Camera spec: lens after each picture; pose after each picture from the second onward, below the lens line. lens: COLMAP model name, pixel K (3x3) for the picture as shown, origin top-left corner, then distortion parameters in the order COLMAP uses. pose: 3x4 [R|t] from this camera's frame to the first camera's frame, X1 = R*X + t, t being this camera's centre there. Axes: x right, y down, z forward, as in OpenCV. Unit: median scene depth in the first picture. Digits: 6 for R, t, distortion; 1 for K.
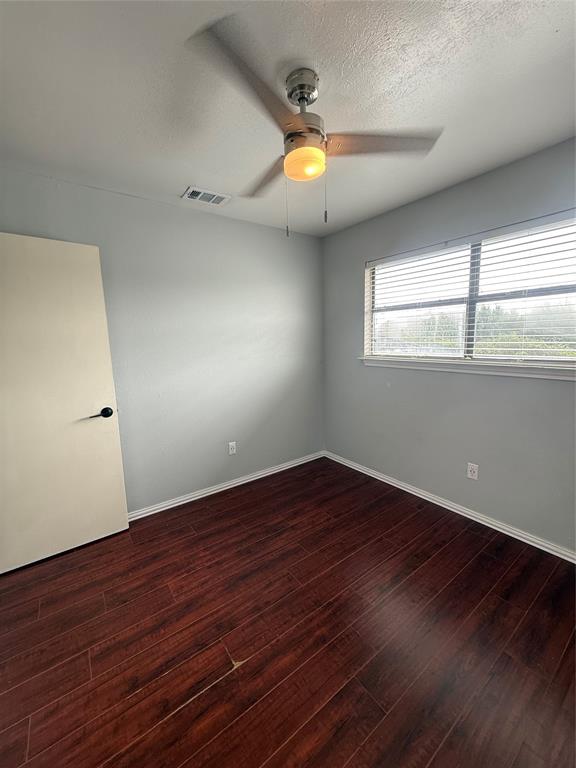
lens RADIAL K [[305.7, 0, 287.8], [0, 305.7, 383.3], [0, 0, 1]] dist [-0.001735, 0.000733]
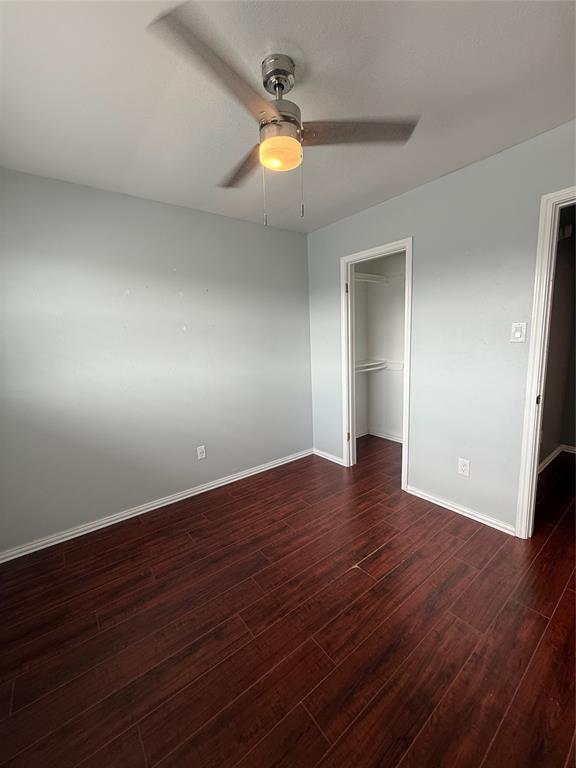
lens RADIAL K [[305.7, 0, 286.9], [0, 305.7, 383.6], [0, 0, 1]] dist [-0.001735, 0.000733]
pose [[-0.997643, 0.068138, -0.008060, 0.079055], [0.062304, 0.948838, 0.309557, -0.249325], [0.028740, 0.308325, -0.950847, 1.676156]]
